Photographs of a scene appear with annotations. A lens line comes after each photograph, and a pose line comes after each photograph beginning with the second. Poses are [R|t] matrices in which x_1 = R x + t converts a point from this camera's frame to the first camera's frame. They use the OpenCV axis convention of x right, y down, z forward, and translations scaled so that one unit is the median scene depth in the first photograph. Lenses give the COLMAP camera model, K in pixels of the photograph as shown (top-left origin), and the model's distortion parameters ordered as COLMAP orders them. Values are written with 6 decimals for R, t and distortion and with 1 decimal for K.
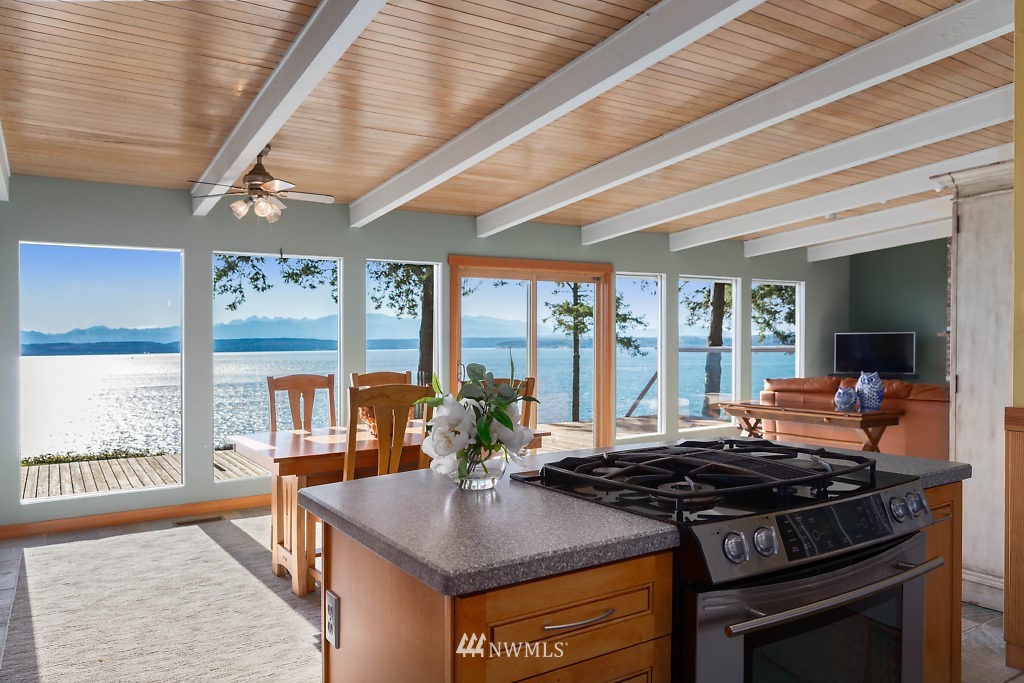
lens RADIAL K [[737.3, 0, 512.9], [0, 737.3, 338.2], [0, 0, 1]] dist [0.010326, 0.001141]
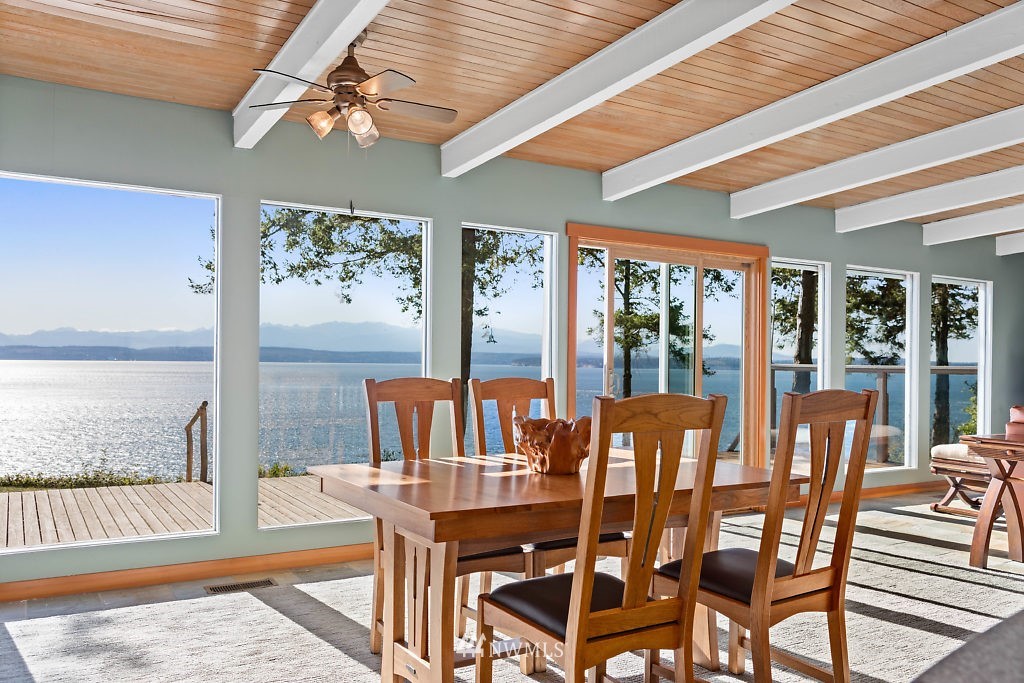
lens RADIAL K [[847.3, 0, 511.1], [0, 847.3, 373.5], [0, 0, 1]] dist [0.000979, 0.001879]
pose [[0.999308, 0.026857, -0.025716, -0.129290], [-0.026245, 0.999371, 0.023831, 0.018765], [0.026340, -0.023140, 0.999385, 0.179474]]
